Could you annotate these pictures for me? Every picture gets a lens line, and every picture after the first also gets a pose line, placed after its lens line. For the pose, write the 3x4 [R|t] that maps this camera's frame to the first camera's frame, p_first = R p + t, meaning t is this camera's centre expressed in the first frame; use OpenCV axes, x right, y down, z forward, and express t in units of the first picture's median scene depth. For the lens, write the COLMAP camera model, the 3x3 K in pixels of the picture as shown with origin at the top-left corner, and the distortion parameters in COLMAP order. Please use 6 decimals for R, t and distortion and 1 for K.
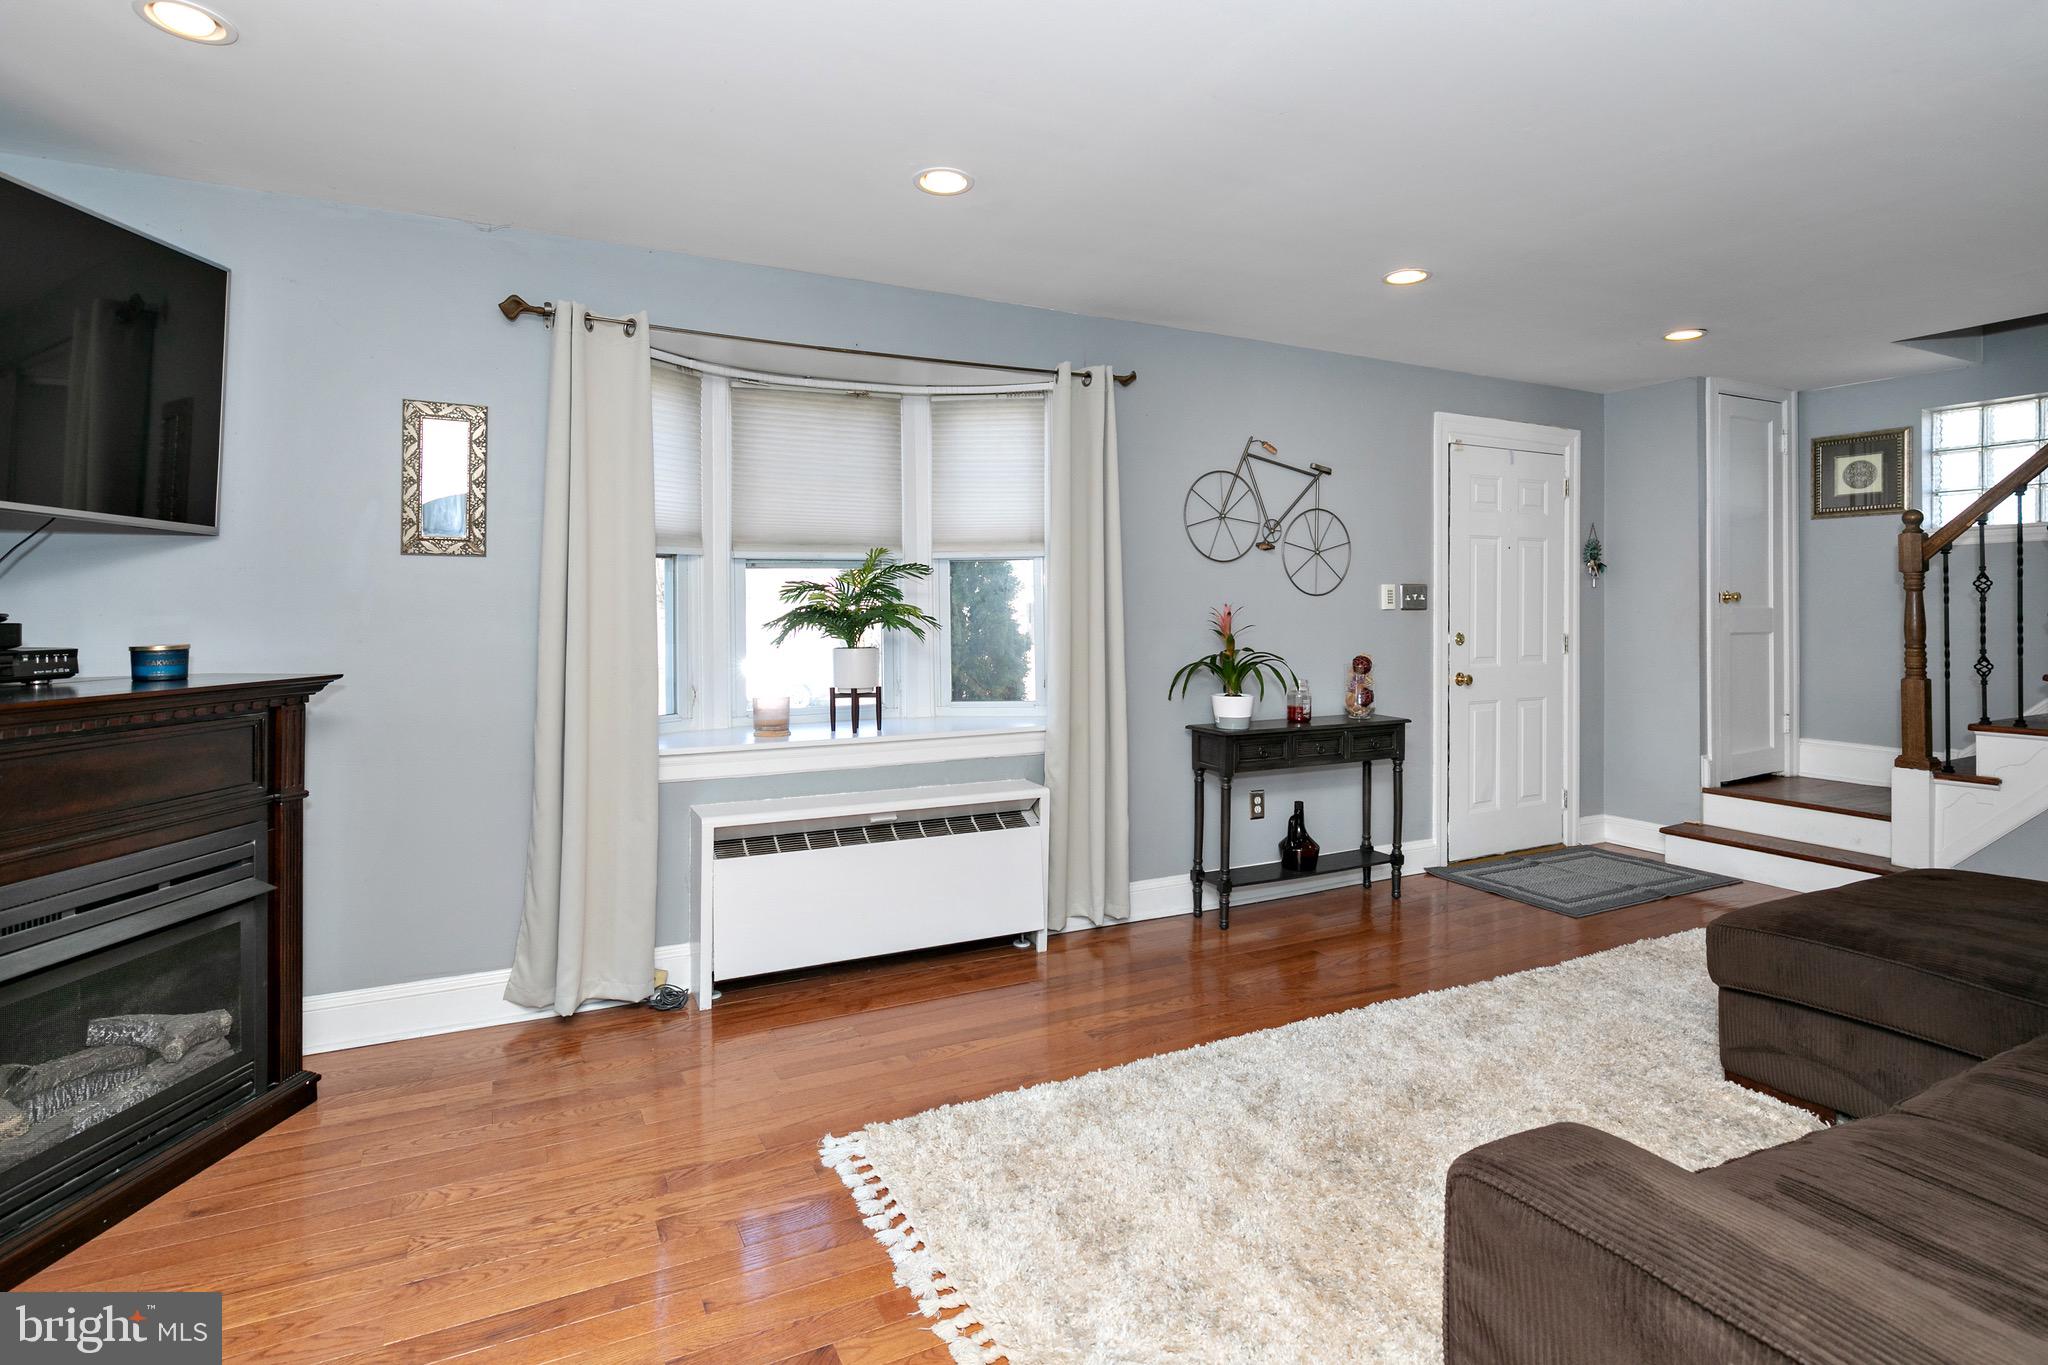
lens RADIAL K [[1080.9, 0, 1043.9], [0, 1080.9, 590.3], [0, 0, 1]] dist [-0.011265, 0.001124]
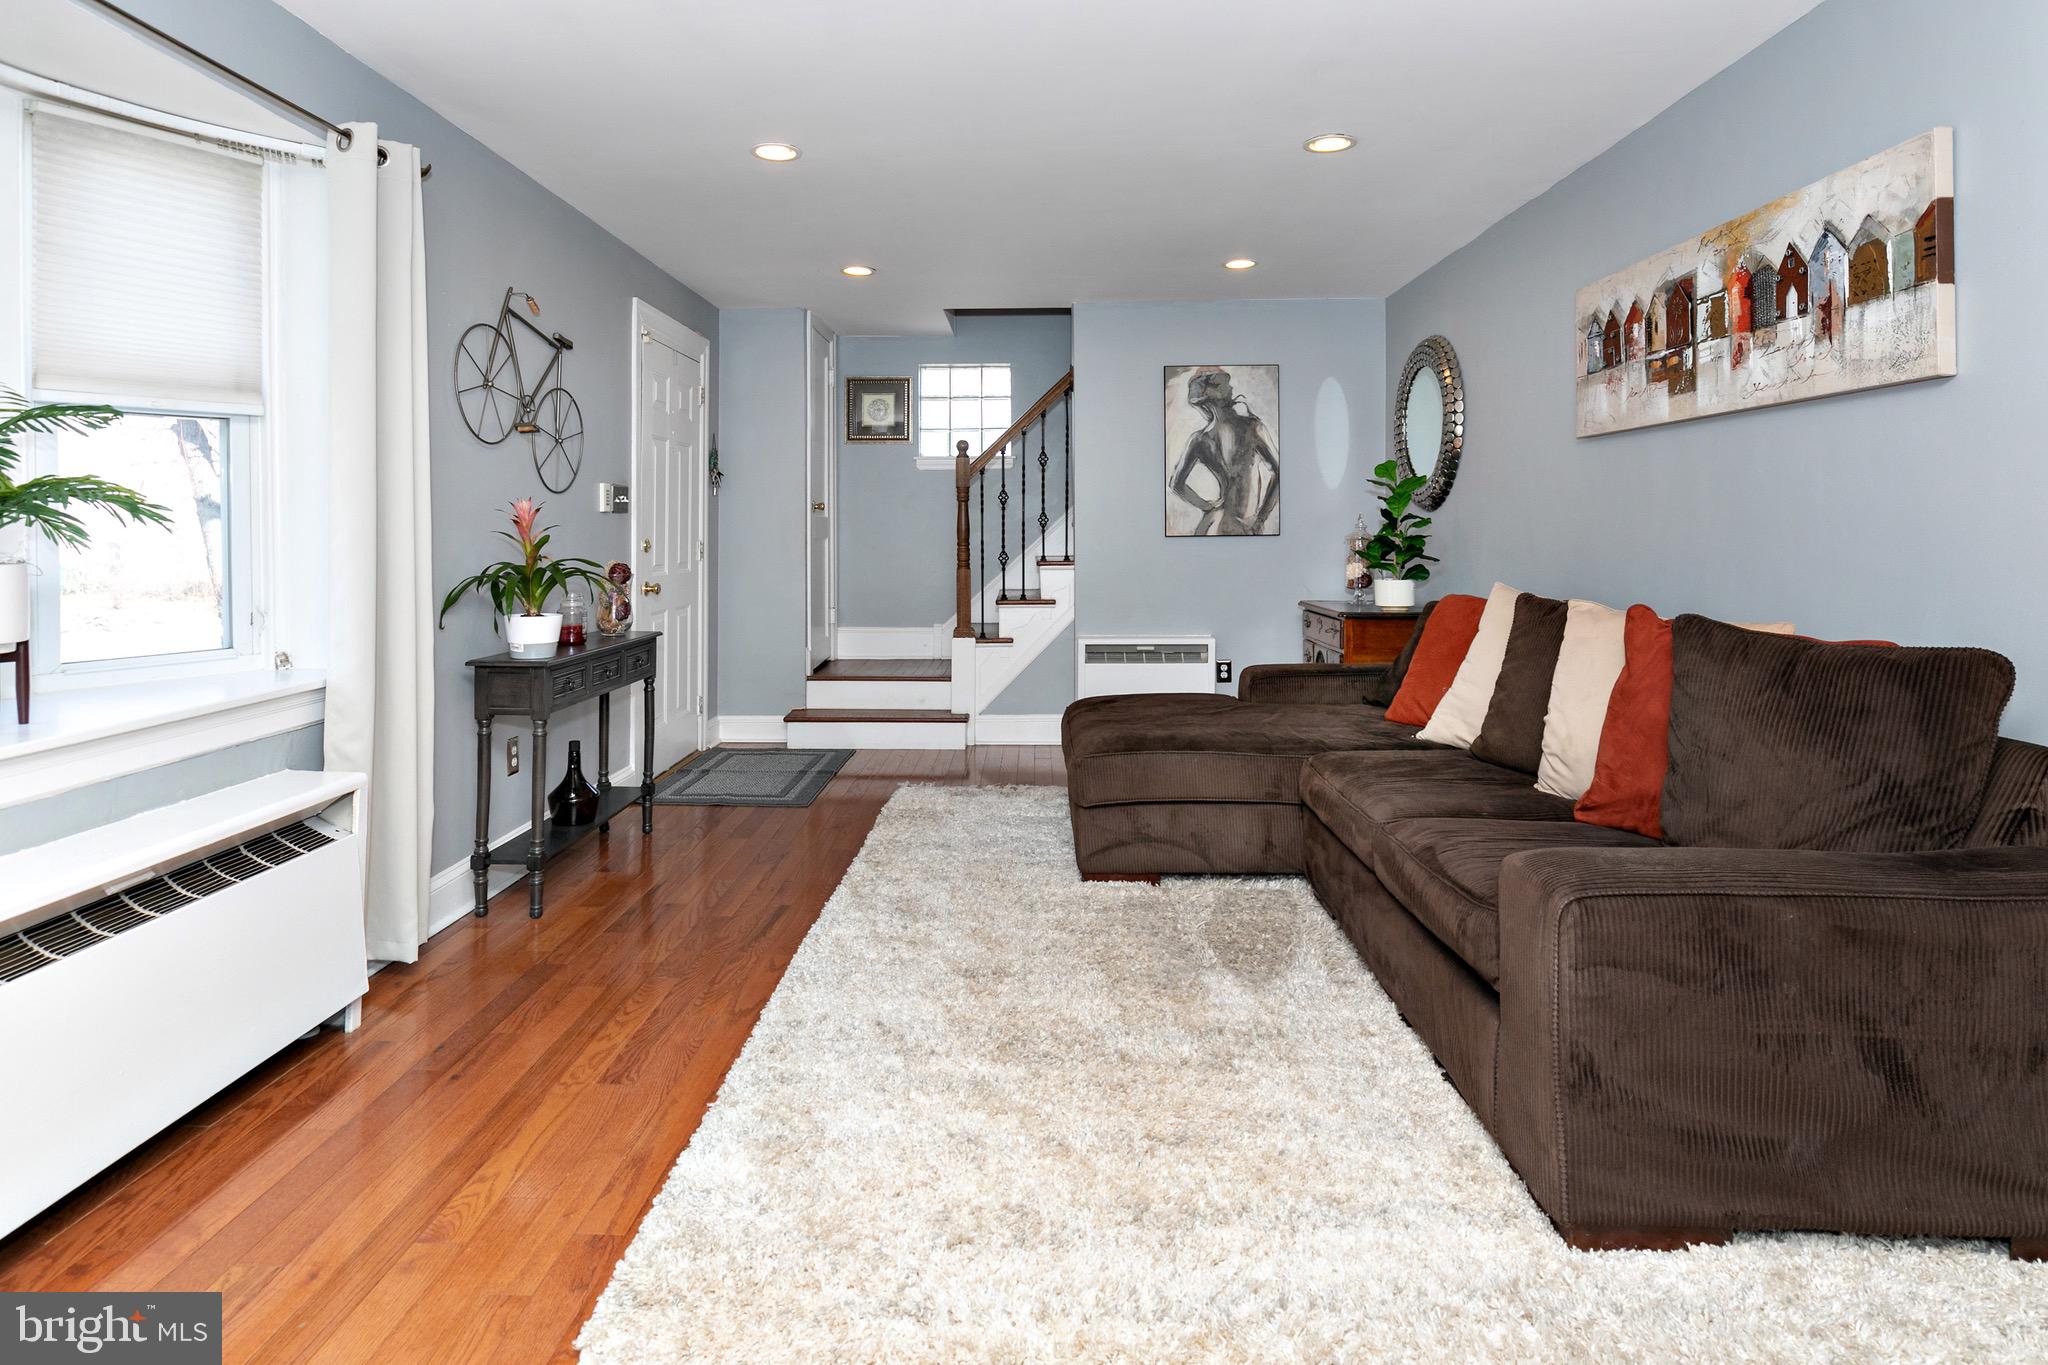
lens RADIAL K [[1080.9, 0, 1091.8], [0, 1080.9, 526.7], [0, 0, 1]] dist [-0.011265, 0.001124]
pose [[0.466818, -0.000843, 0.884353, -0.289162], [-0.006930, 0.999965, 0.004611, 0.023968], [-0.884326, -0.008280, 0.466796, 0.253423]]
